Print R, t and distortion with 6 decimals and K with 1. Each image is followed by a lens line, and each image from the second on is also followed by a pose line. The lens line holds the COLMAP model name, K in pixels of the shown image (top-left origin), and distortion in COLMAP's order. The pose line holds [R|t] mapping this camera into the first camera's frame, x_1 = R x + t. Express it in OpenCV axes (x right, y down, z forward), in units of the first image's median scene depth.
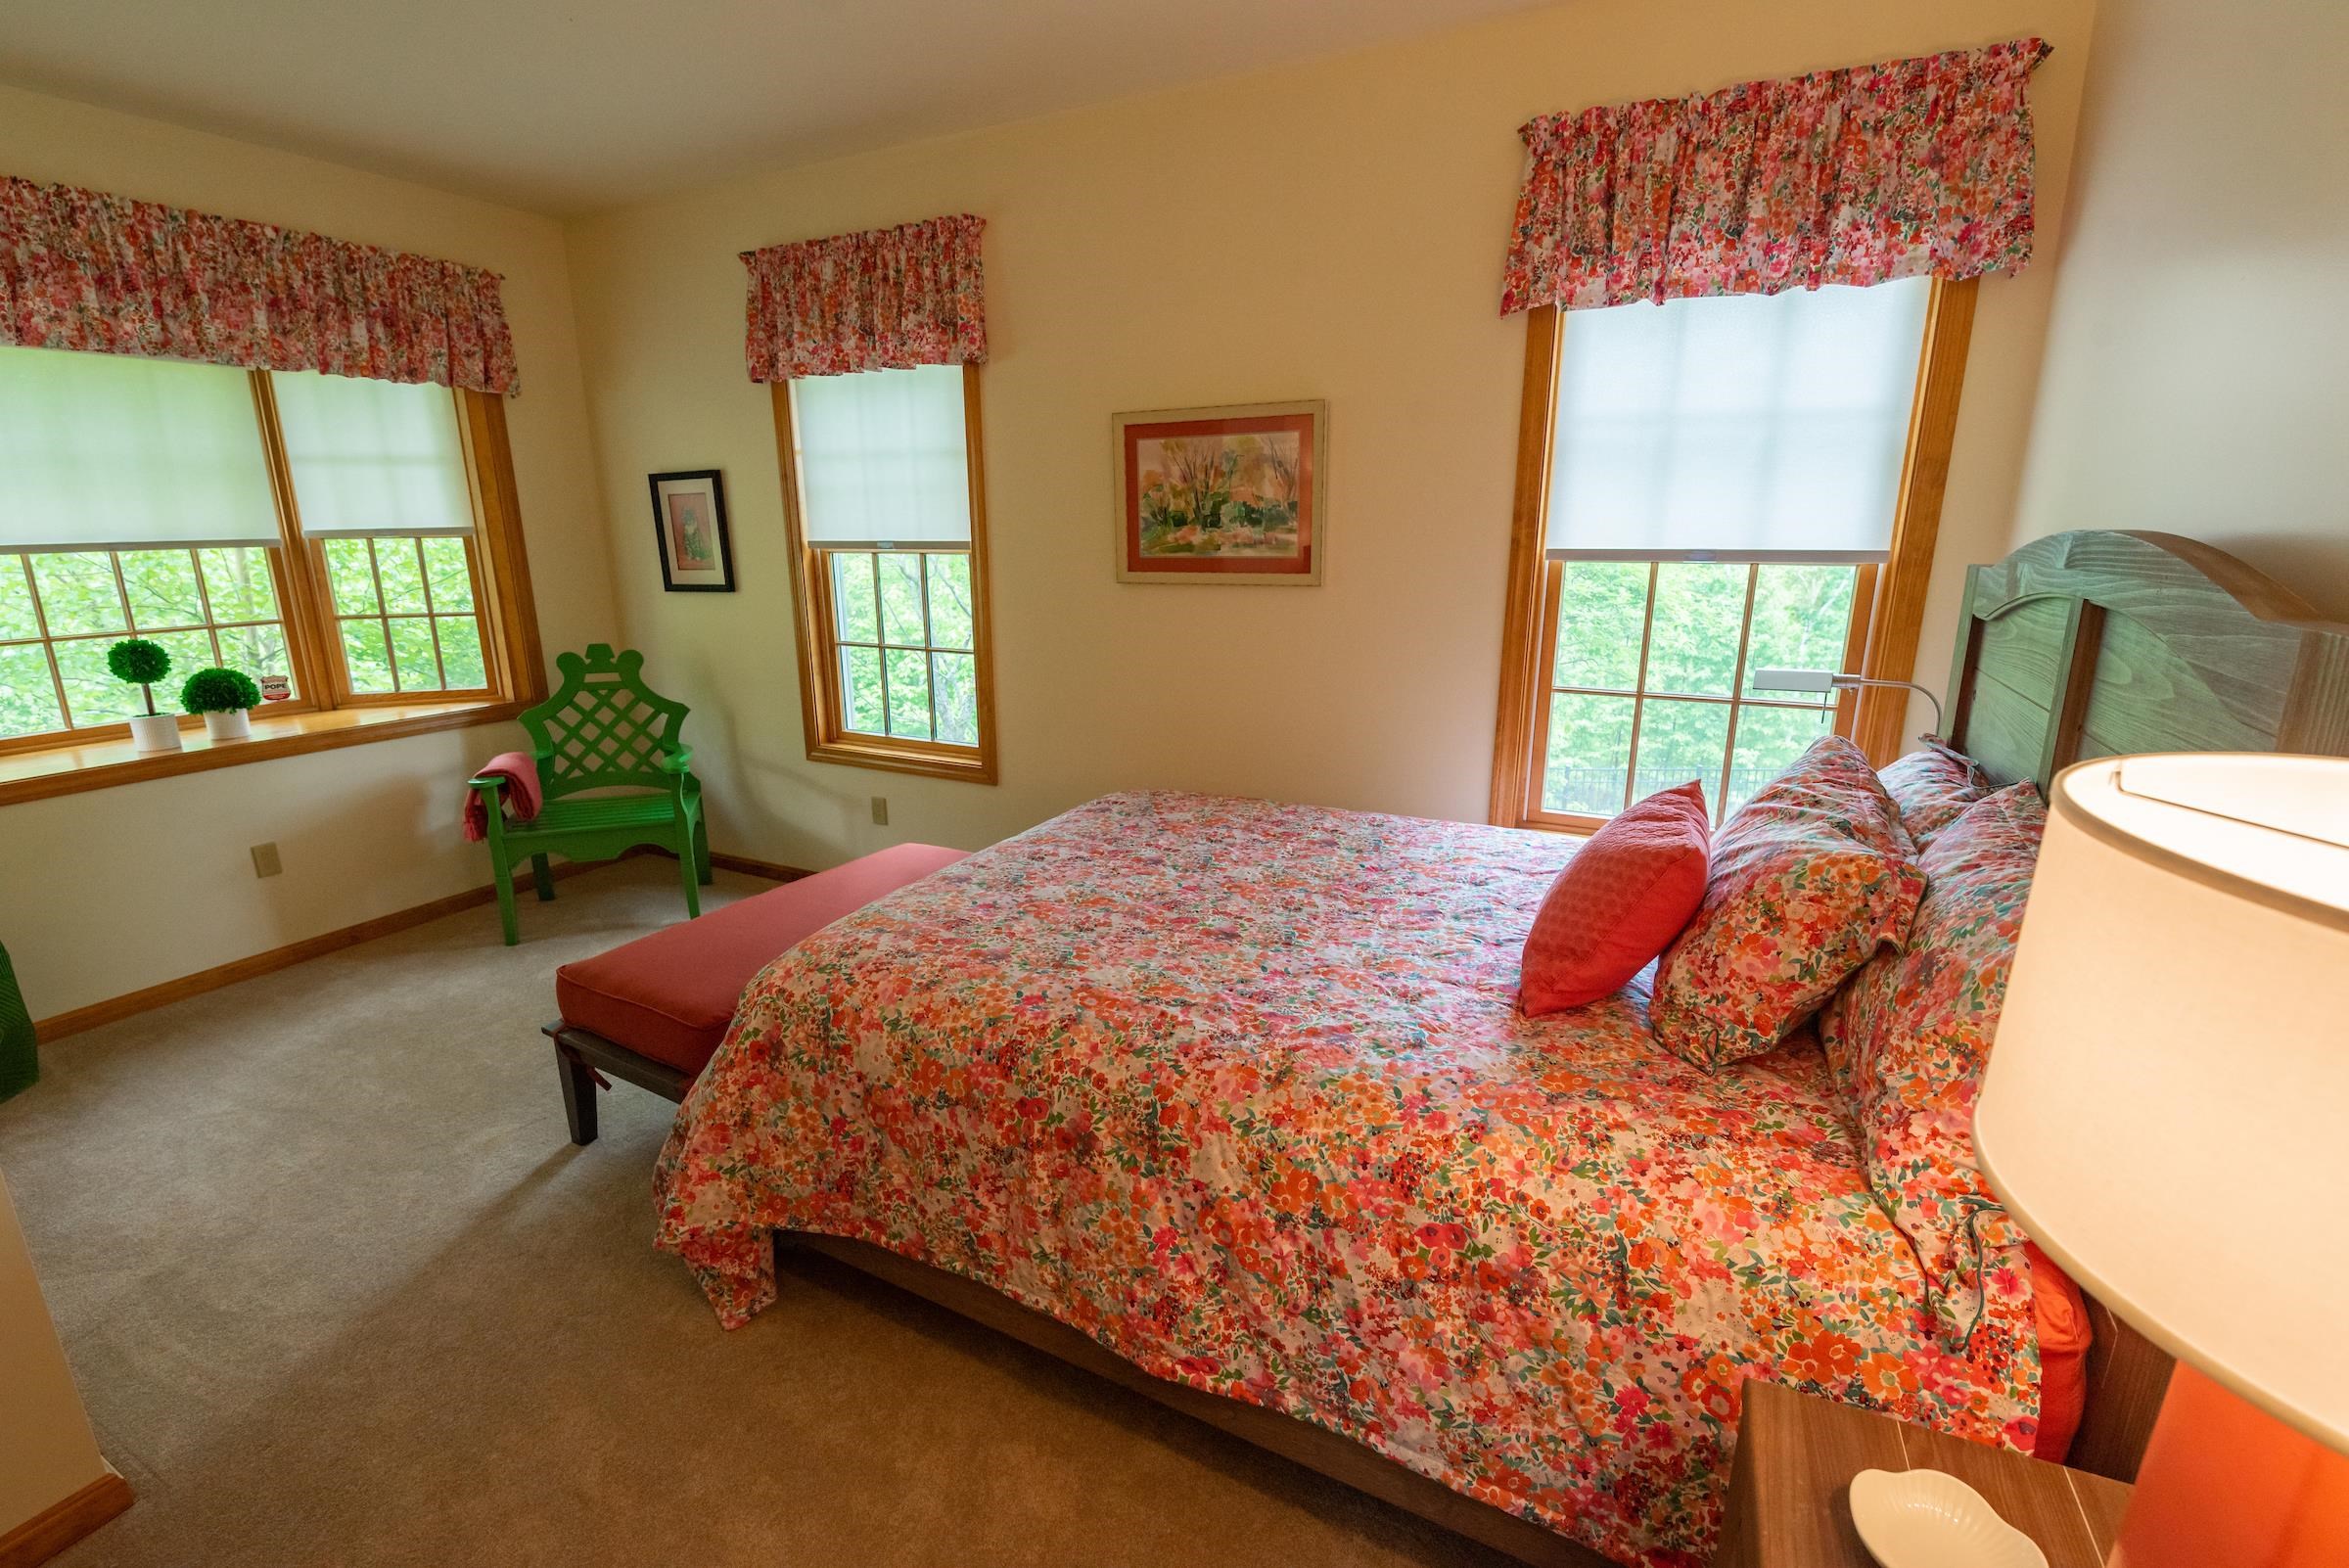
lens RADIAL K [[1012.5, 0, 1172.1], [0, 1012.5, 785.0], [0, 0, 1]] dist [-0.001878, -0.009755]
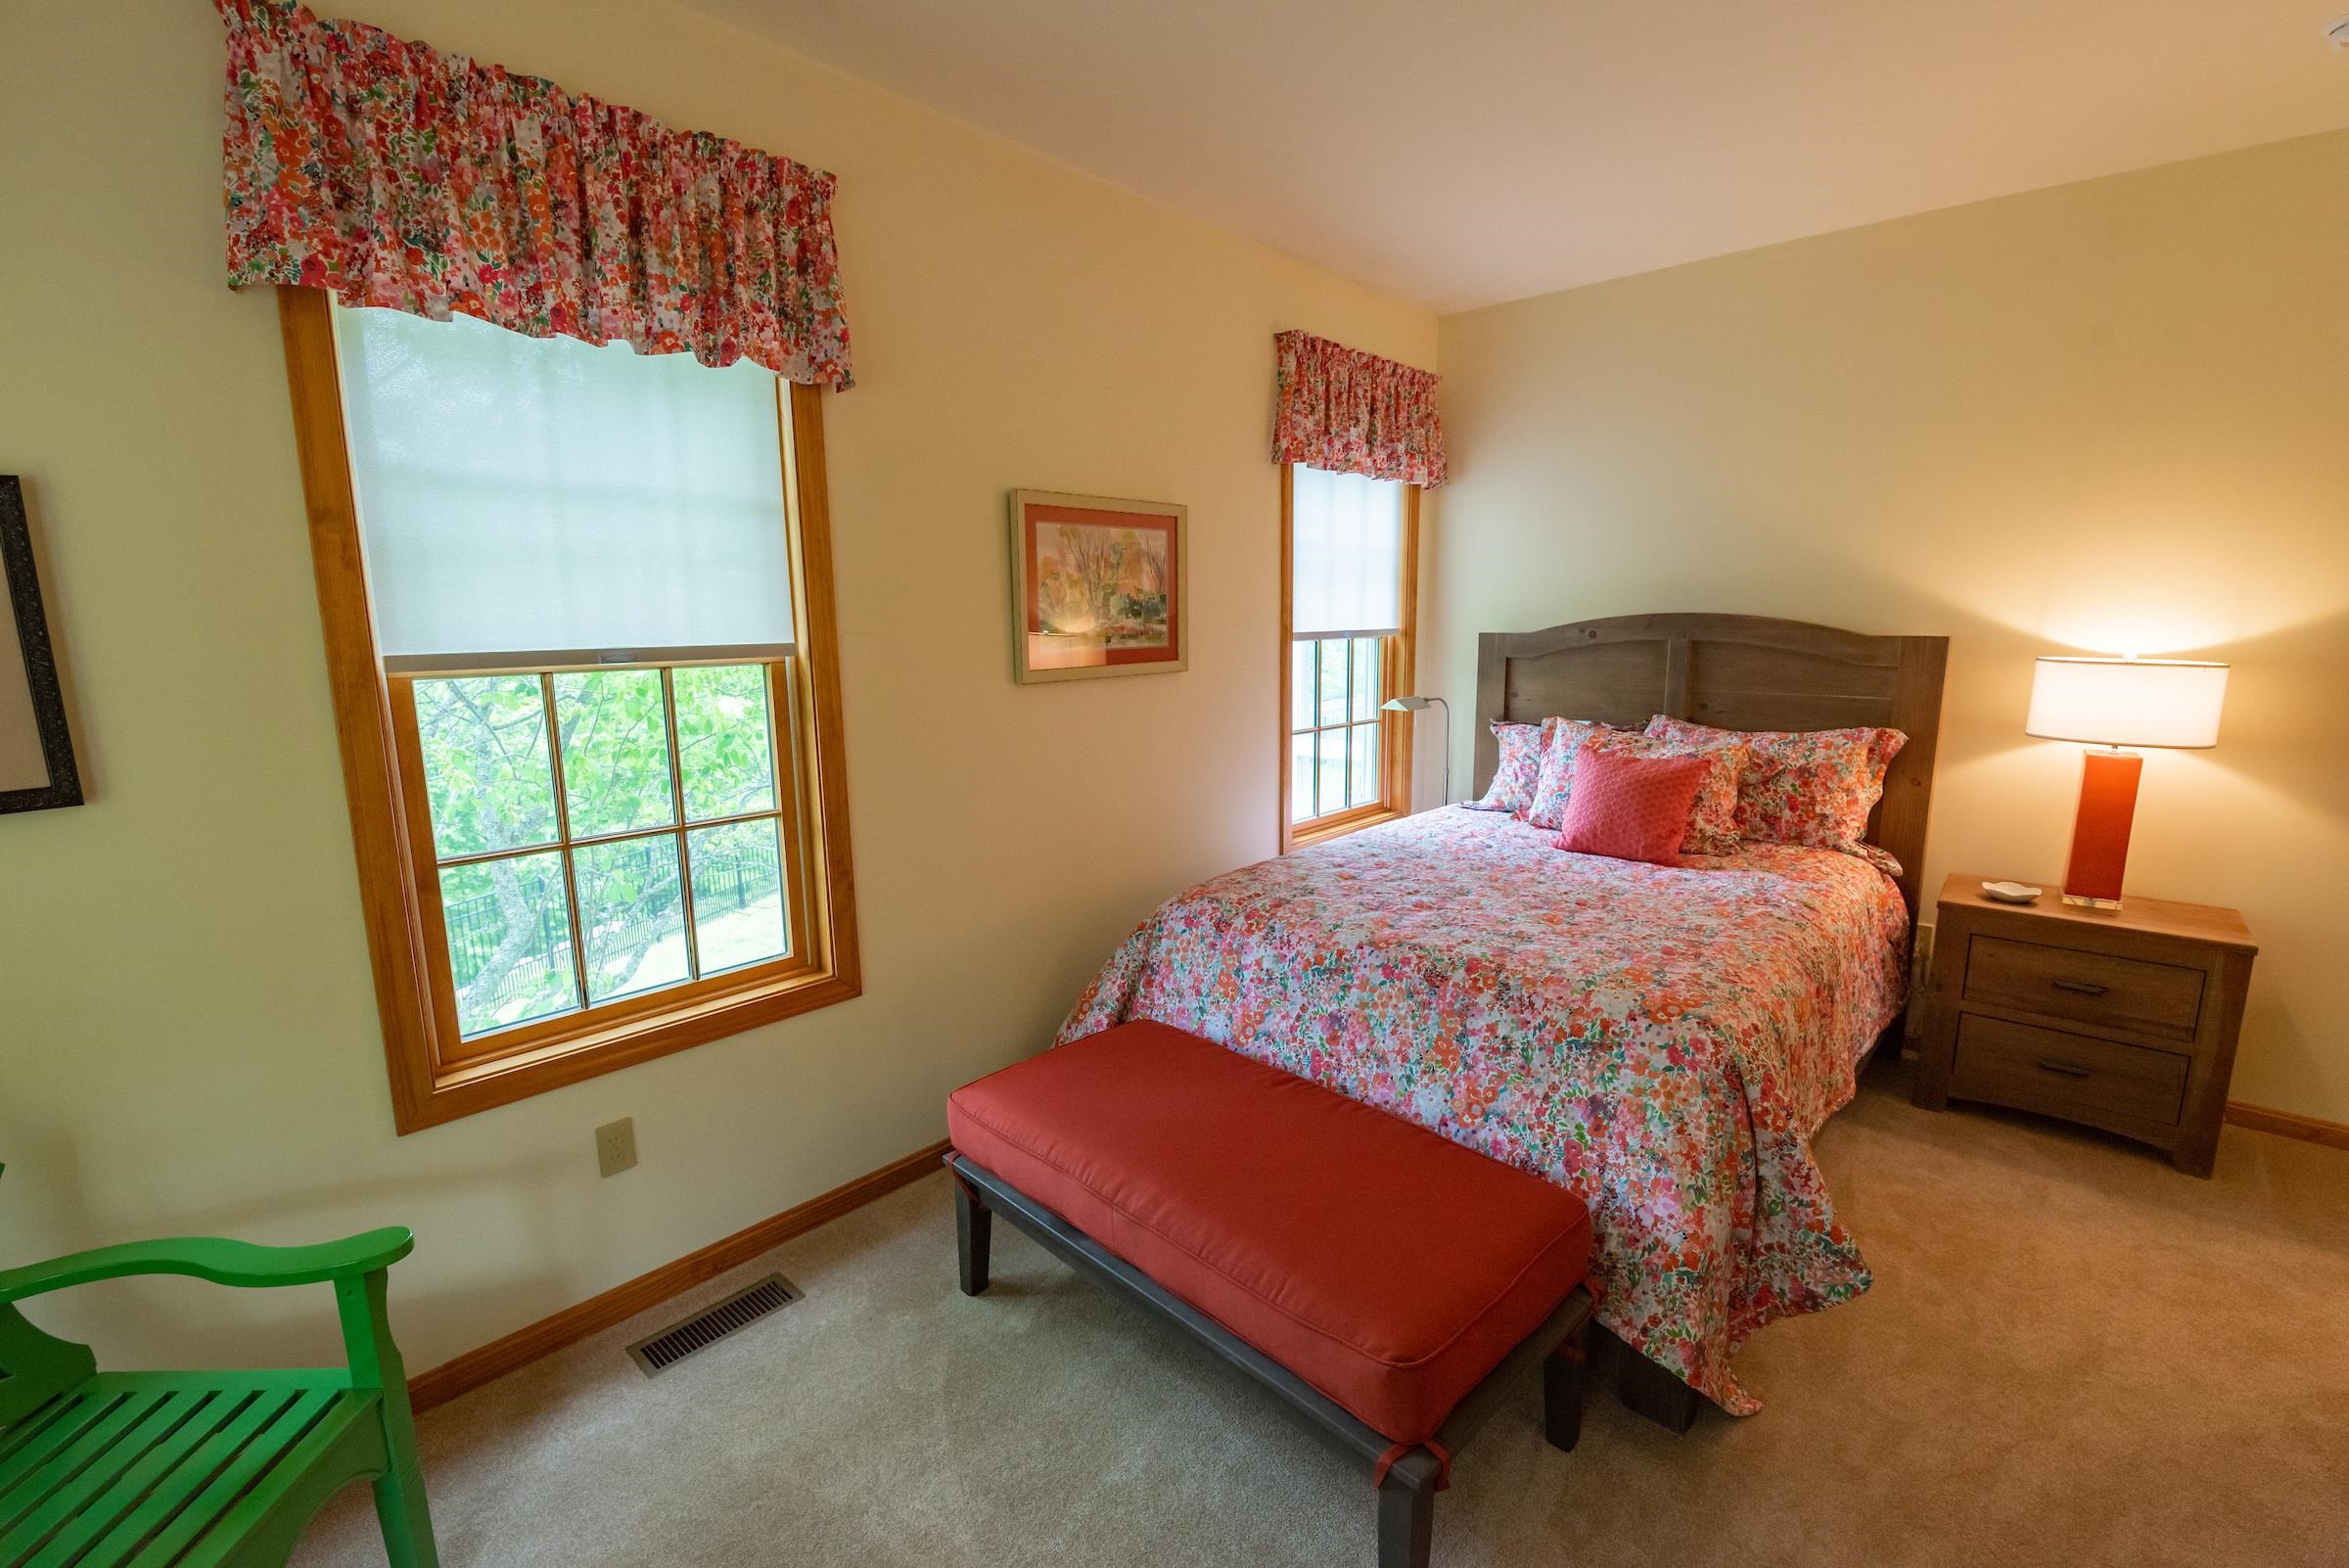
lens RADIAL K [[1012.5, 0, 1172.1], [0, 1012.5, 785.0], [0, 0, 1]] dist [-0.001878, -0.009755]
pose [[0.276093, -0.156899, 0.948238, -0.897764], [0.249413, 0.964484, 0.086967, -0.173355], [-0.928206, 0.212492, 0.305420, 0.692903]]
